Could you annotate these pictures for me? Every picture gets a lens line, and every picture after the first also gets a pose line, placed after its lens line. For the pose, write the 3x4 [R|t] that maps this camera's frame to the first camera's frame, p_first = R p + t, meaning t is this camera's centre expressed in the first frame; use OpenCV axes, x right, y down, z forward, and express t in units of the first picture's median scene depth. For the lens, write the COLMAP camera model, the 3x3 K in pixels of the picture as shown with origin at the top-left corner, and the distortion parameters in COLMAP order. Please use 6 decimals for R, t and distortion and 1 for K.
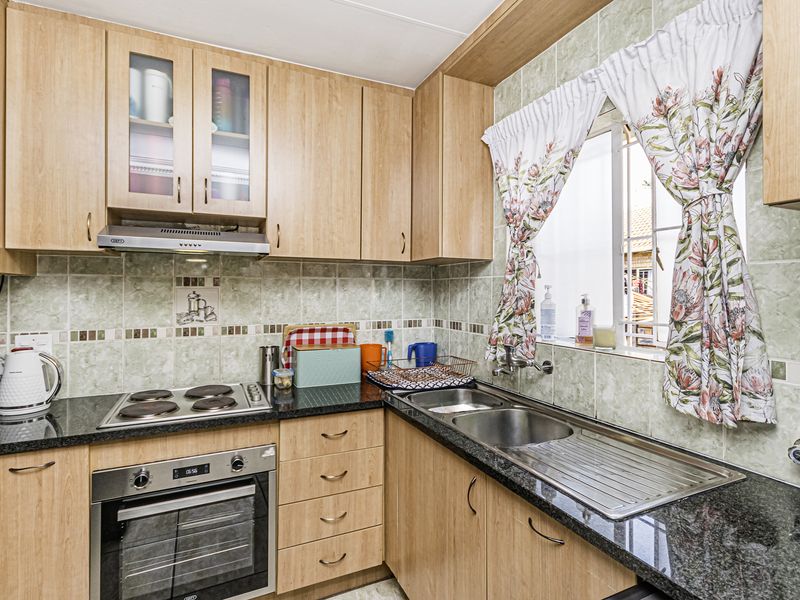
lens RADIAL K [[389.0, 0, 398.8], [0, 389.0, 287.8], [0, 0, 1]] dist [0.001815, -0.000386]
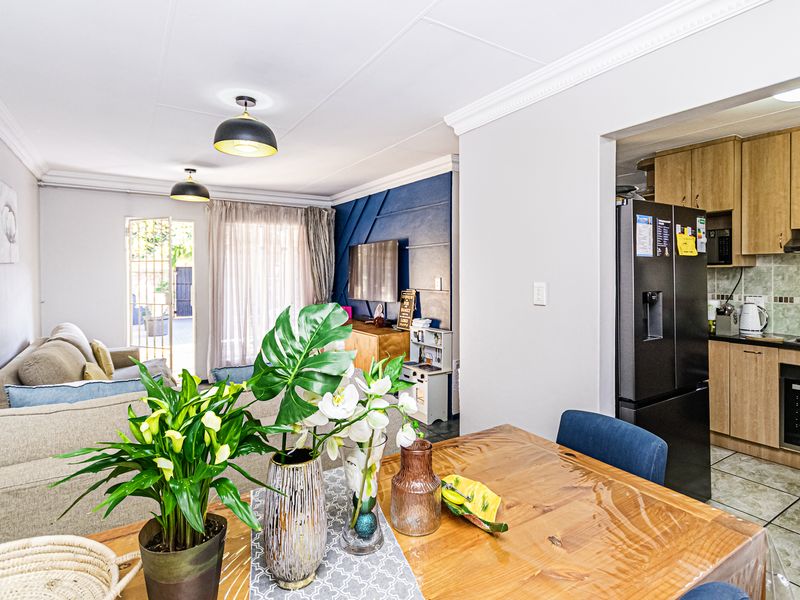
lens RADIAL K [[442.4, 0, 401.3], [0, 442.4, 268.9], [0, 0, 1]] dist [0.000322, -0.000304]
pose [[0.132544, 0.001911, -0.991175, 0.939525], [0.003899, 0.999989, 0.002449, -0.027293], [0.991169, -0.004189, 0.132535, -0.960582]]
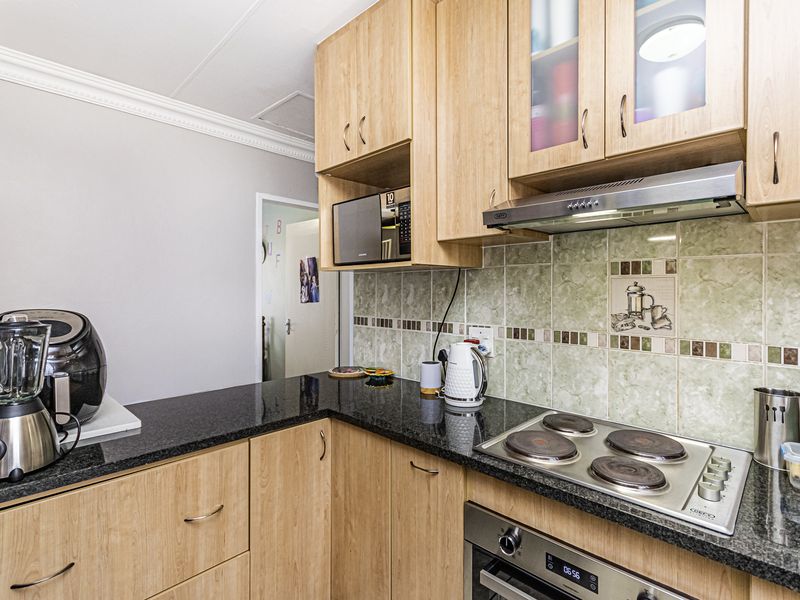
lens RADIAL K [[411.2, 0, 420.6], [0, 411.2, 290.5], [0, 0, 1]] dist [0.001992, 0.001308]
pose [[0.375238, -0.000517, -0.926928, -0.018097], [0.006484, 0.999977, 0.002067, 0.021062], [0.926906, -0.006786, 0.375233, 0.439263]]
